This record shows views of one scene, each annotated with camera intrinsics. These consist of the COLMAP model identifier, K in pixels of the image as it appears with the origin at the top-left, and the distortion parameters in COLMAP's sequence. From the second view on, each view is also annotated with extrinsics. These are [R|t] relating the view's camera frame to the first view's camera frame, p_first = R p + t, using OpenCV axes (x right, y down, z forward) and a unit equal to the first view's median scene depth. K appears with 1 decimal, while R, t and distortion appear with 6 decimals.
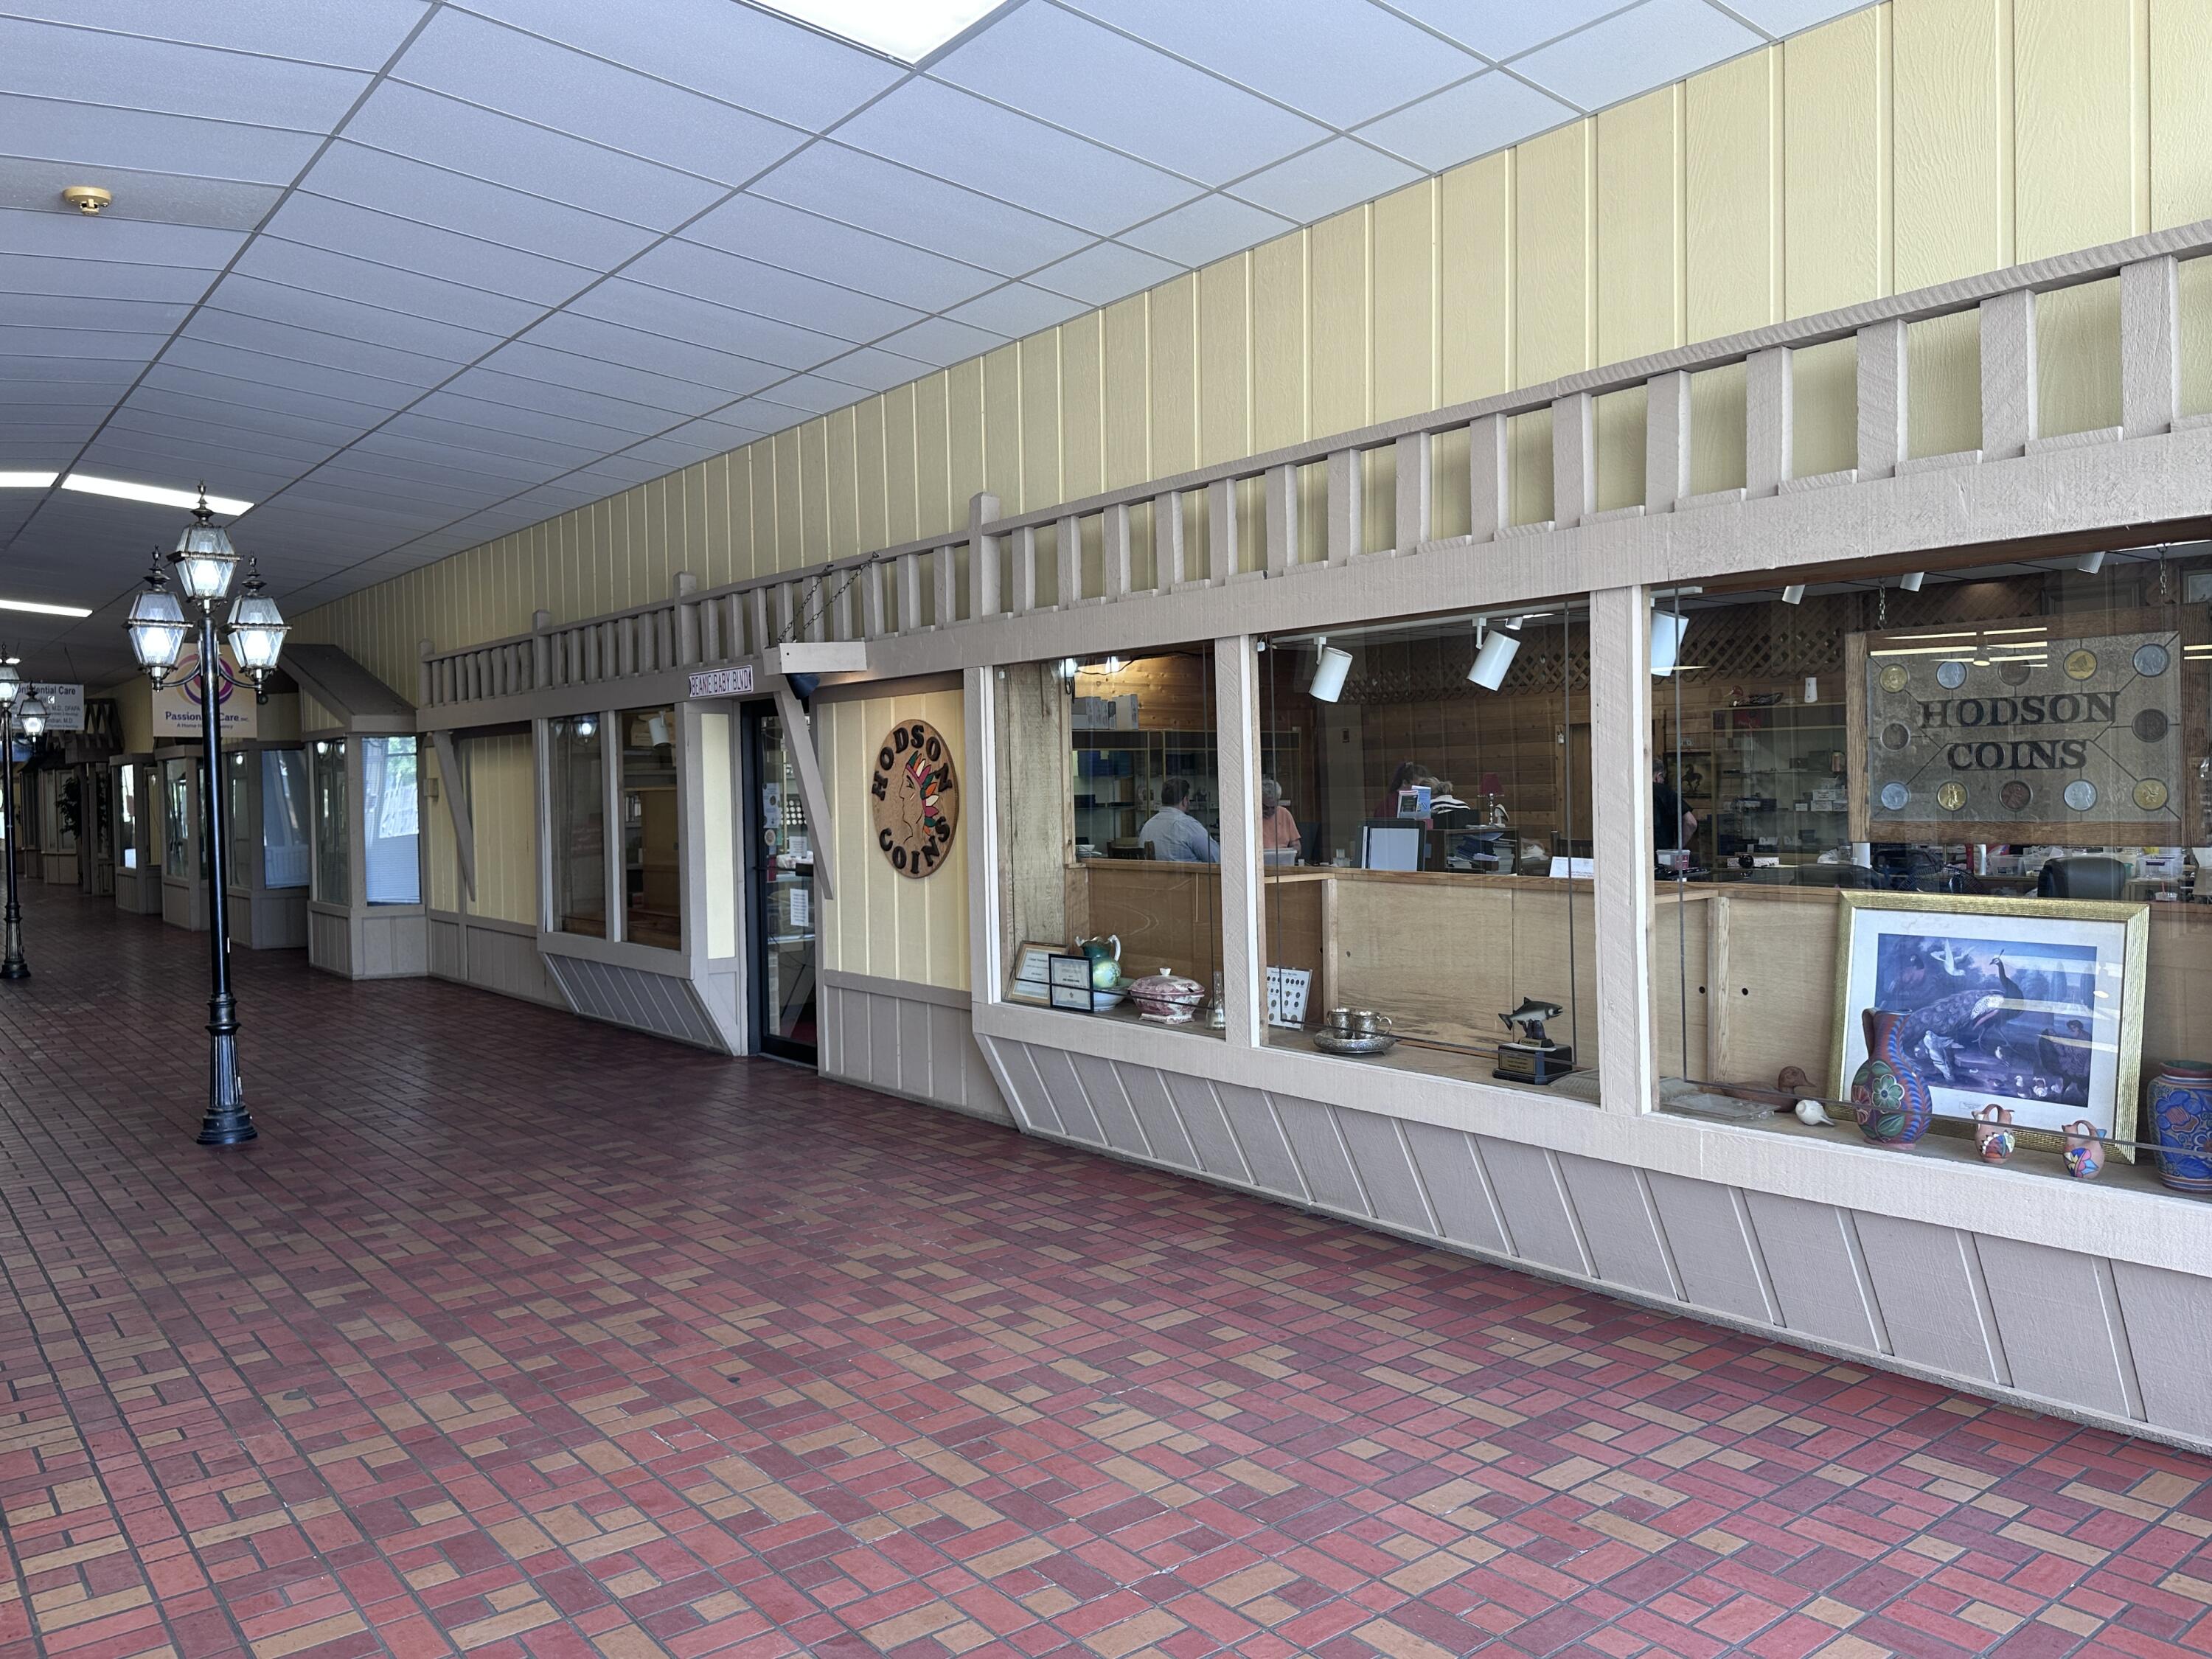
lens RADIAL K [[1627.4, 0, 1106.0], [0, 1627.4, 829.5], [0, 0, 1]] dist [0.140506, -0.210878]
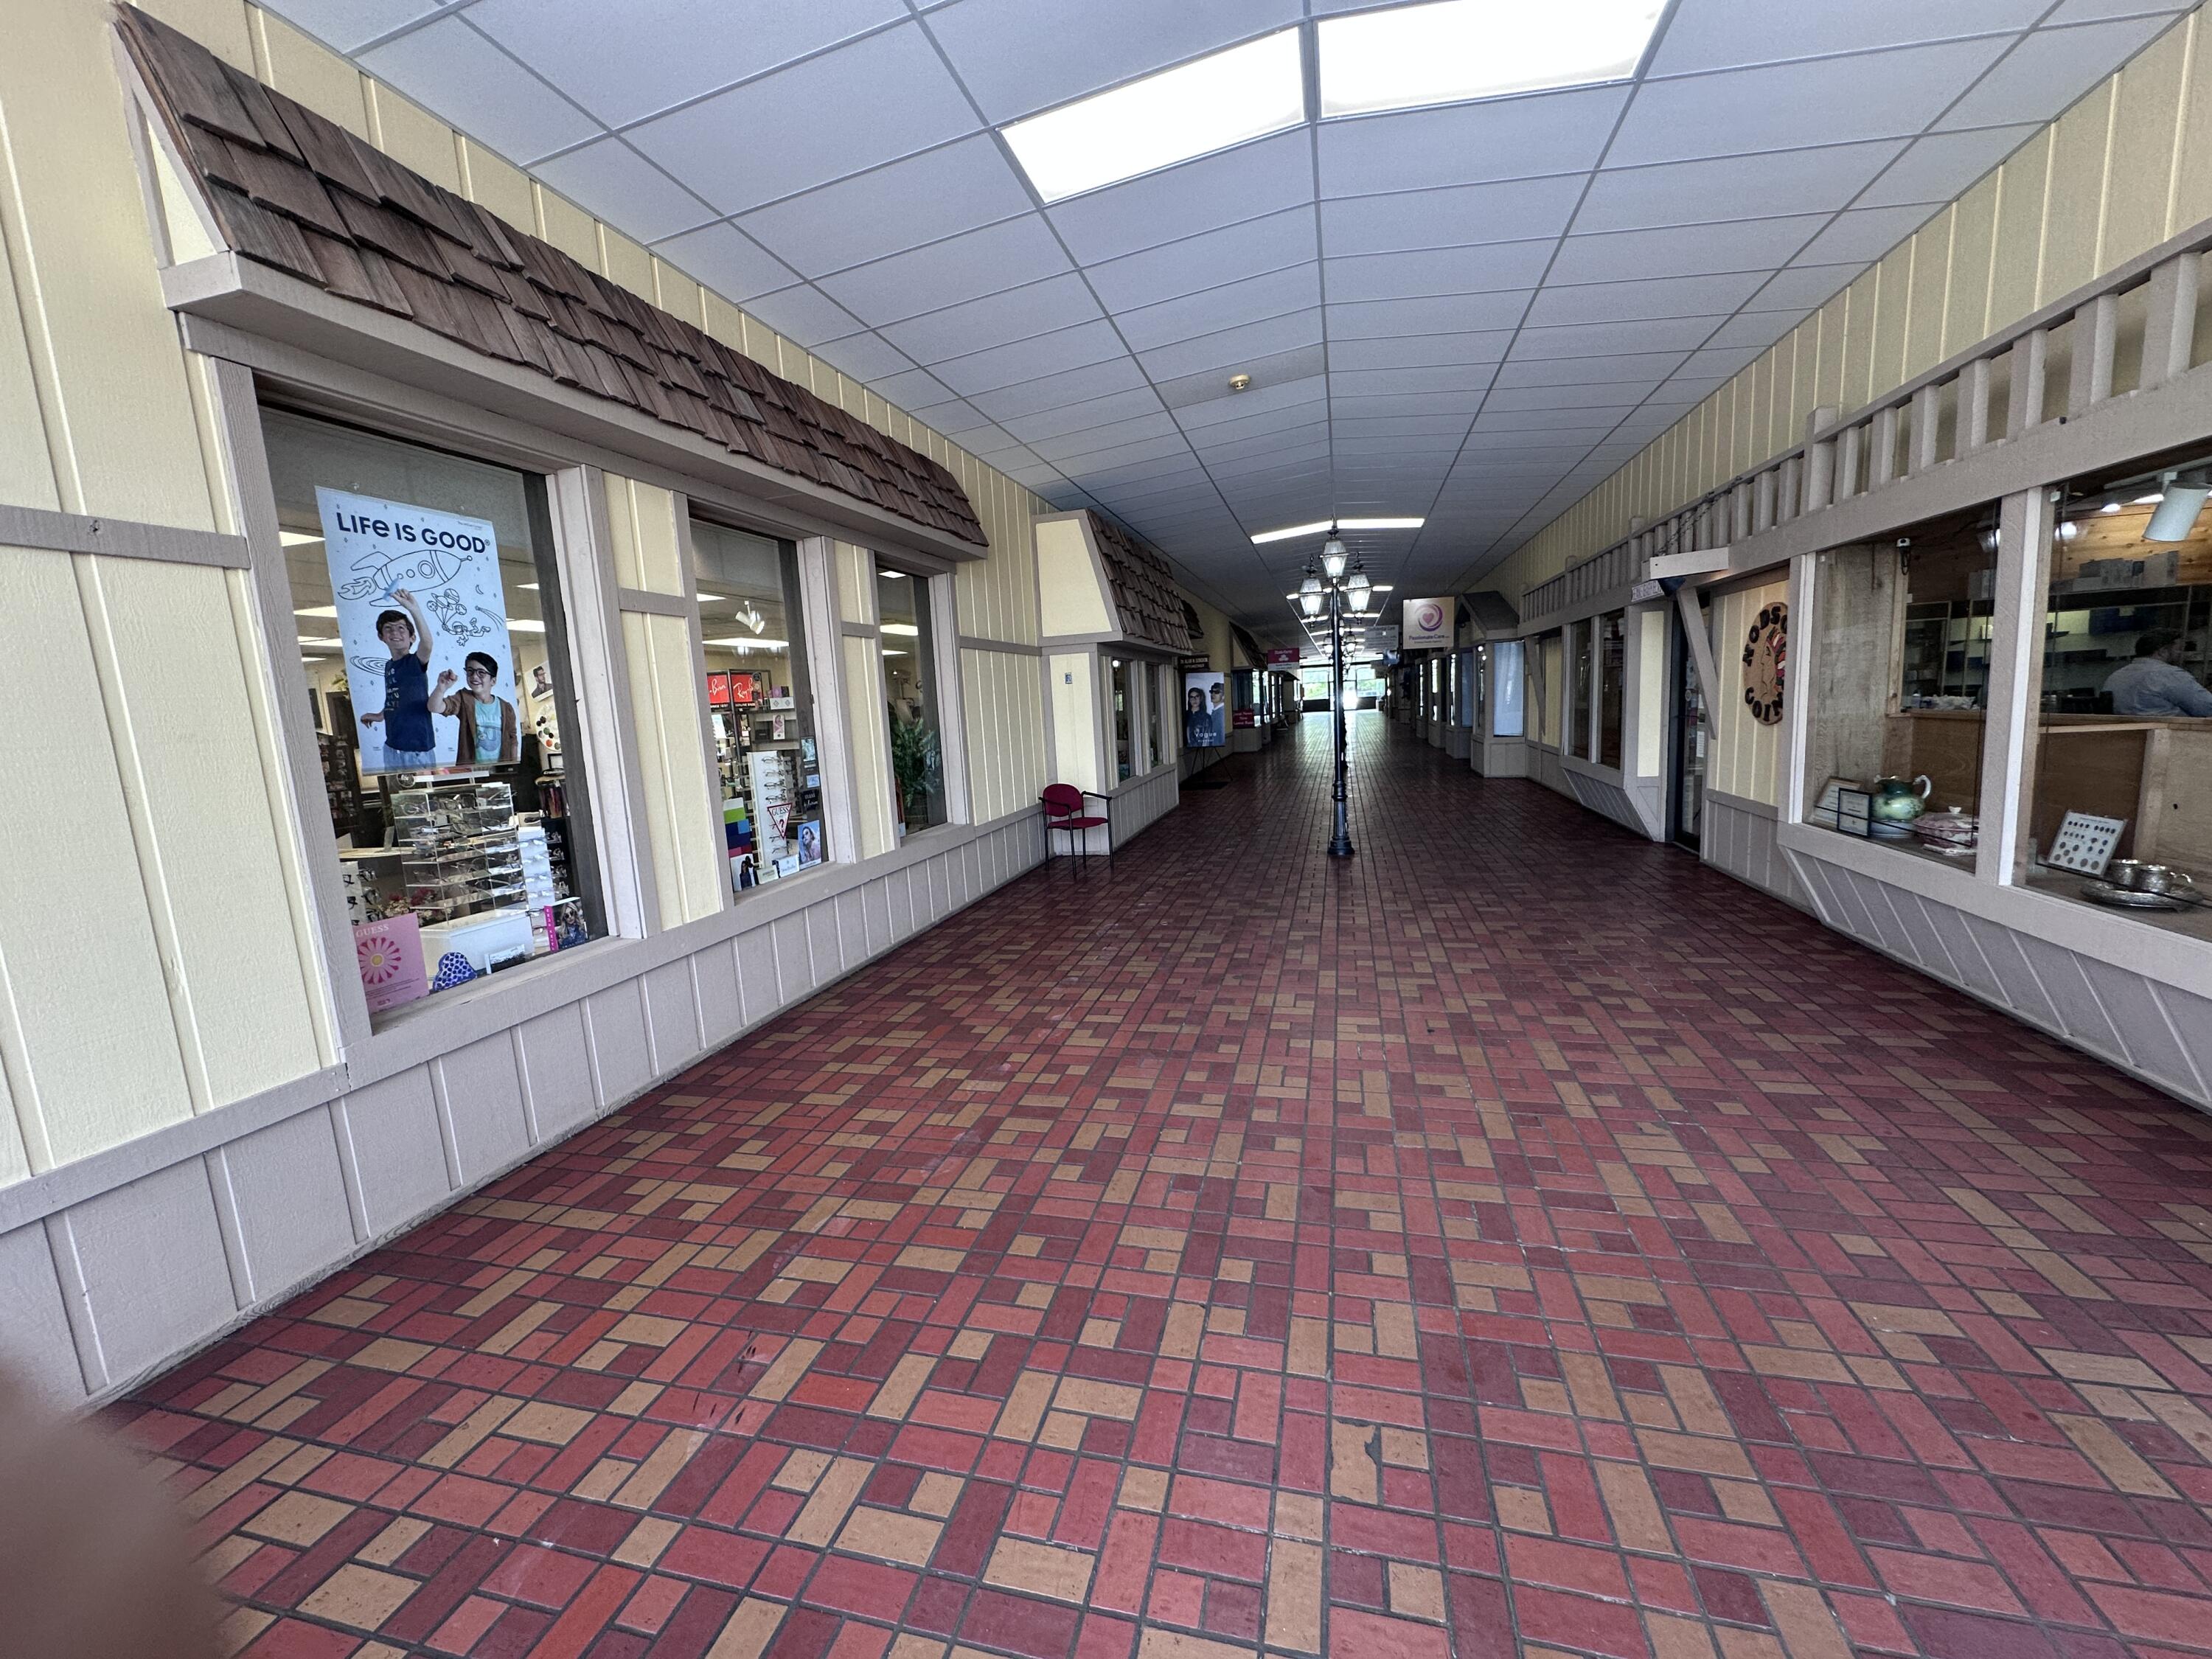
lens RADIAL K [[891.6, 0, 1106.0], [0, 891.6, 829.5], [0, 0, 1]] dist [0.001097, 0.000825]
pose [[0.602347, 0.100743, -0.791852, 0.231596], [0.018396, 0.989988, 0.139945, 0.004482], [0.798023, -0.098862, 0.594463, 0.210362]]
